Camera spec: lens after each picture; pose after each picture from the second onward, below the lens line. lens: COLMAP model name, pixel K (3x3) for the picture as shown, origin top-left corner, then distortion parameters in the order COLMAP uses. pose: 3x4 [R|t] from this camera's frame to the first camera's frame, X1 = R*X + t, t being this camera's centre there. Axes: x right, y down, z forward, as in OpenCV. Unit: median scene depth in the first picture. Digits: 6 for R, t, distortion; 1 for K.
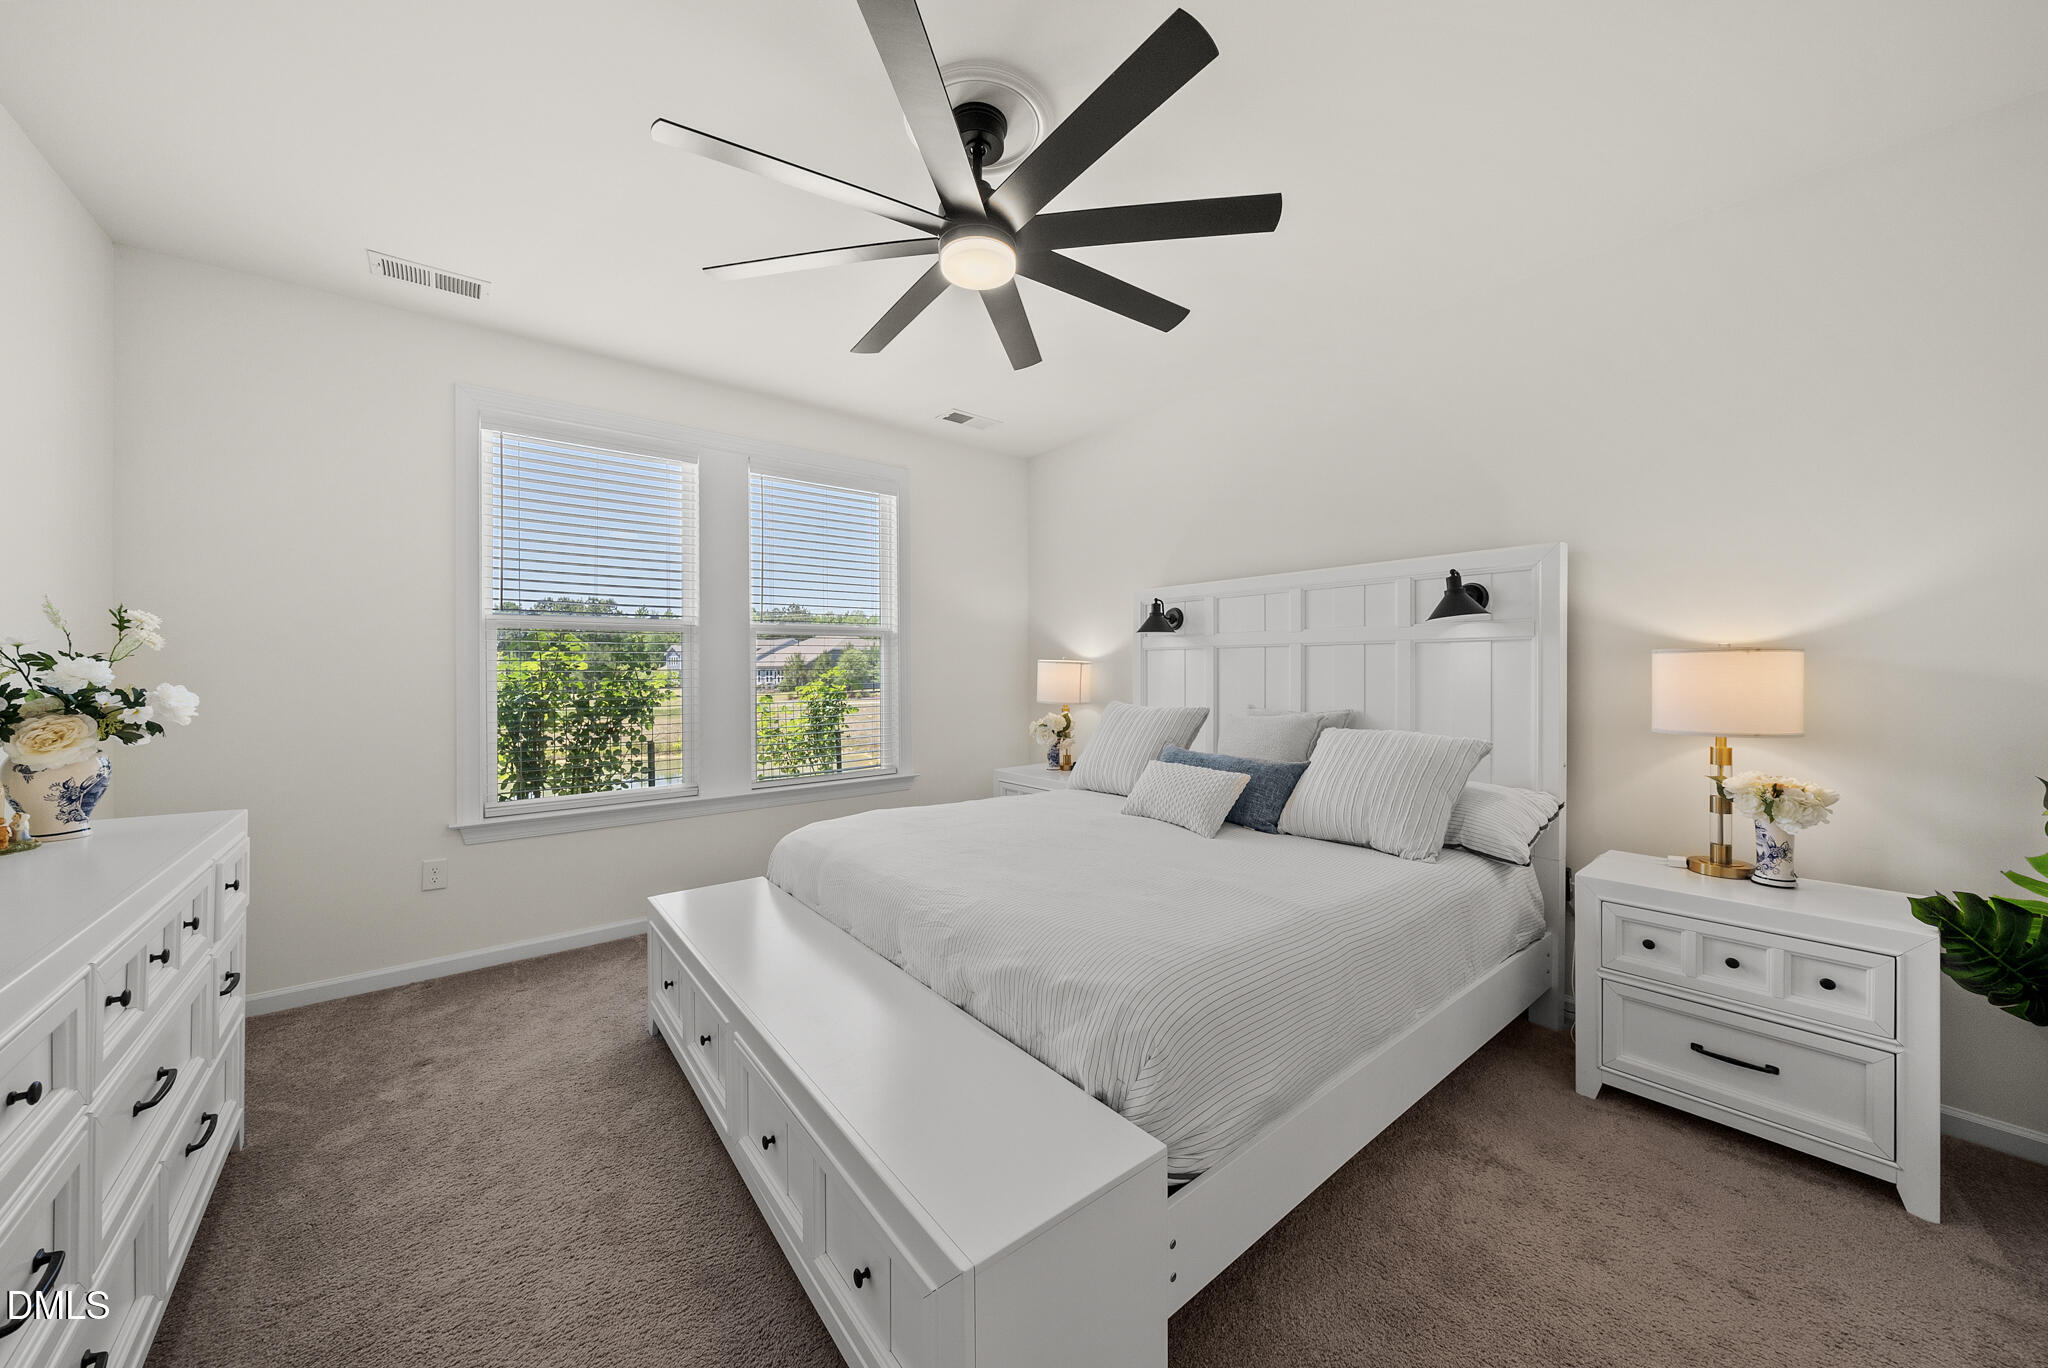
lens RADIAL K [[716.7, 0, 1034.5], [0, 716.7, 673.5], [0, 0, 1]] dist [-0.000785, -0.000128]
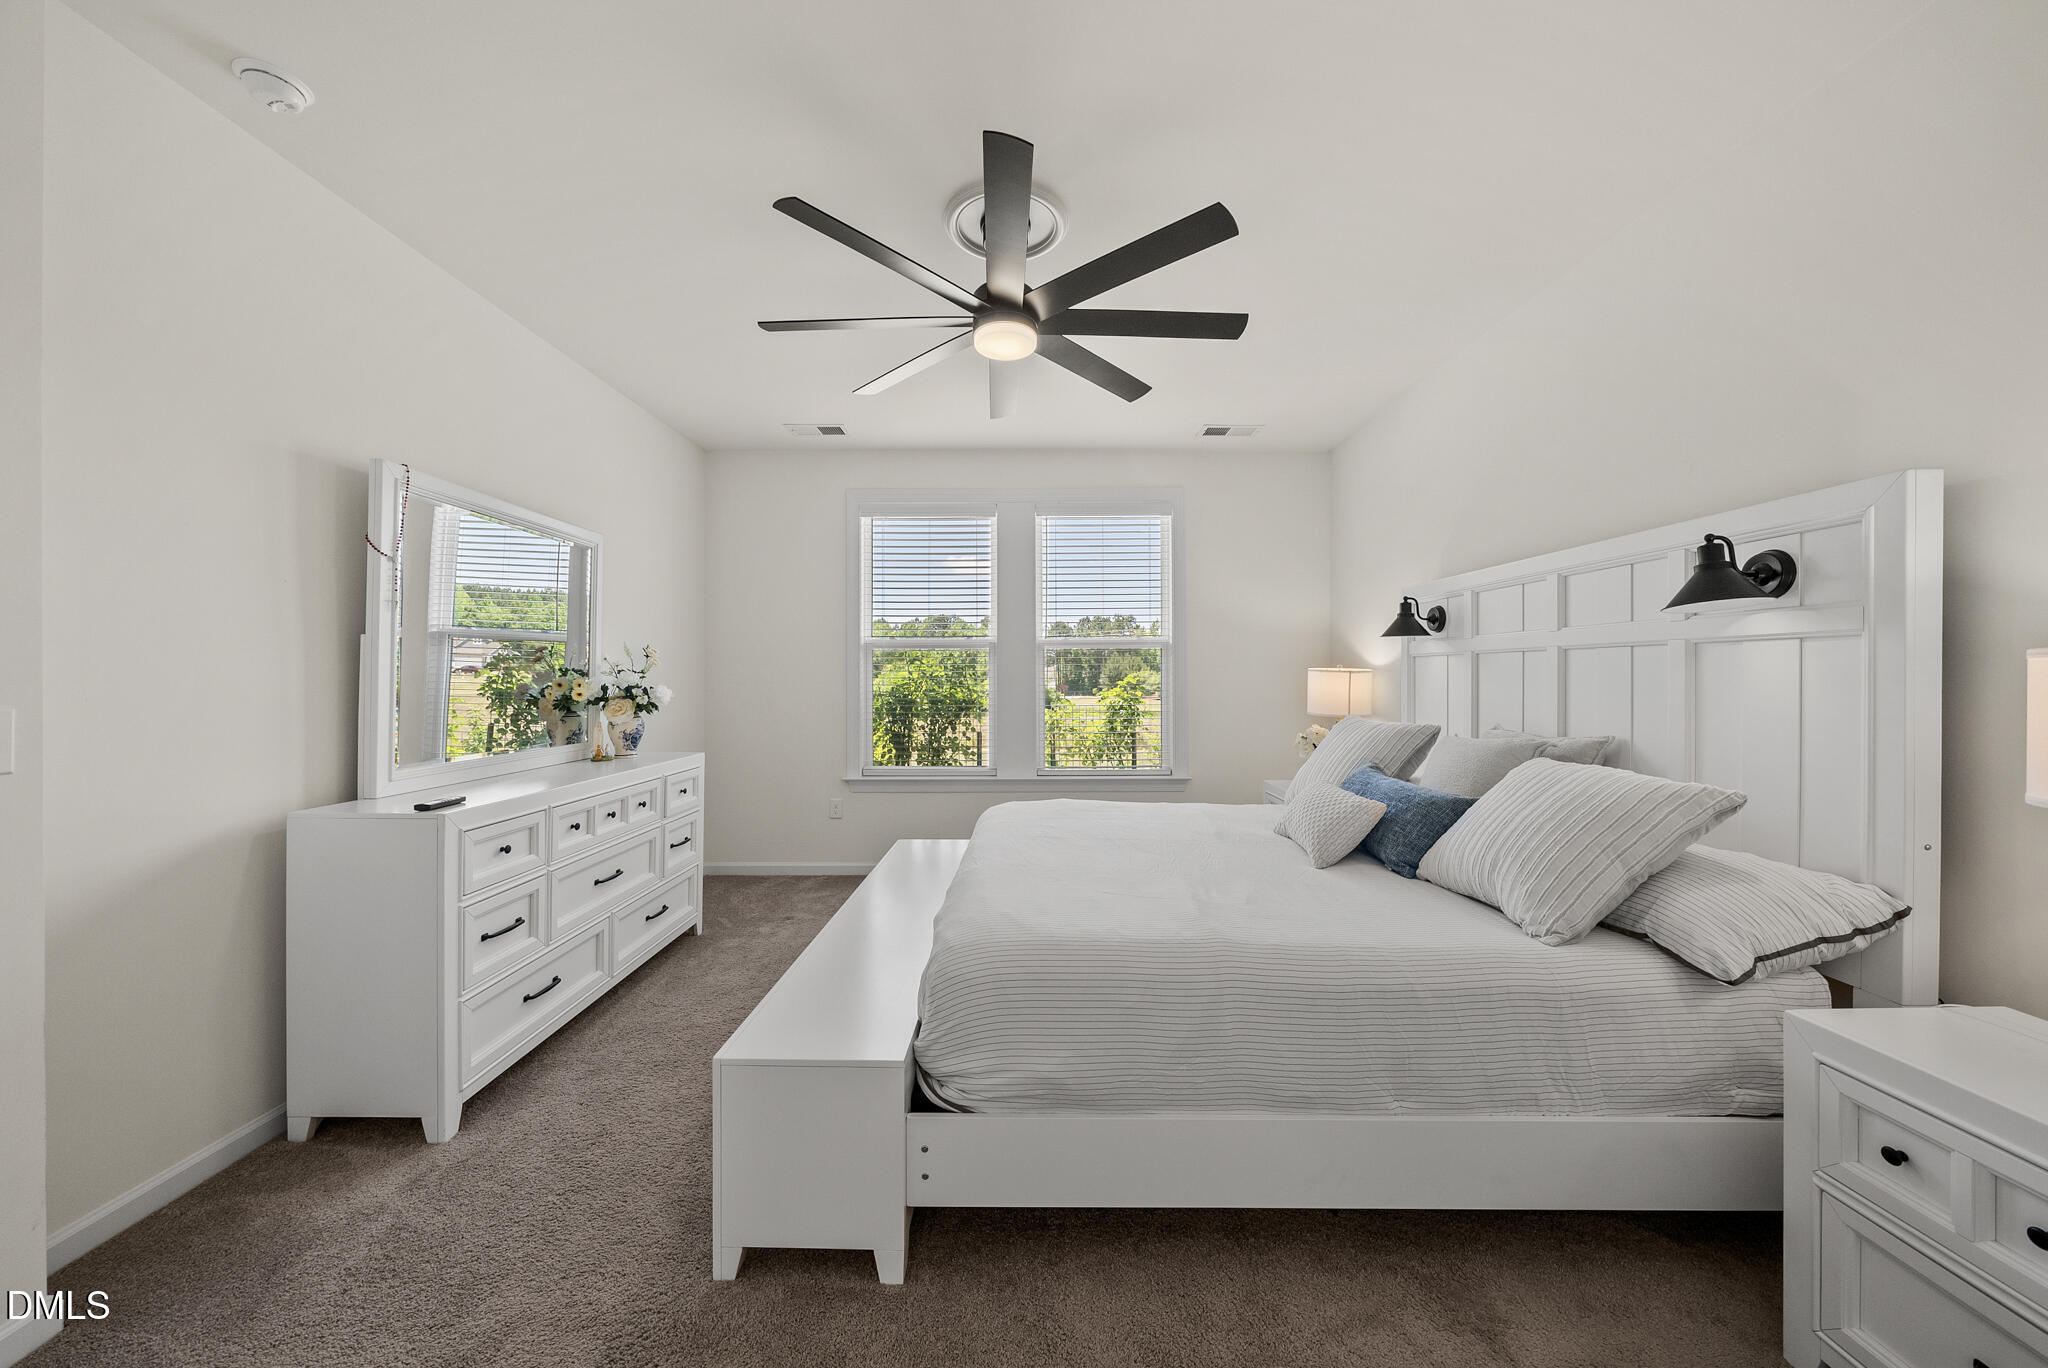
lens RADIAL K [[716.7, 0, 1034.5], [0, 716.7, 673.5], [0, 0, 1]] dist [-0.000785, -0.000128]
pose [[0.773314, 0.001267, -0.634022, 0.501311], [-0.005770, 0.999971, -0.005040, -0.007301], [0.633997, 0.007556, 0.773298, 0.071612]]
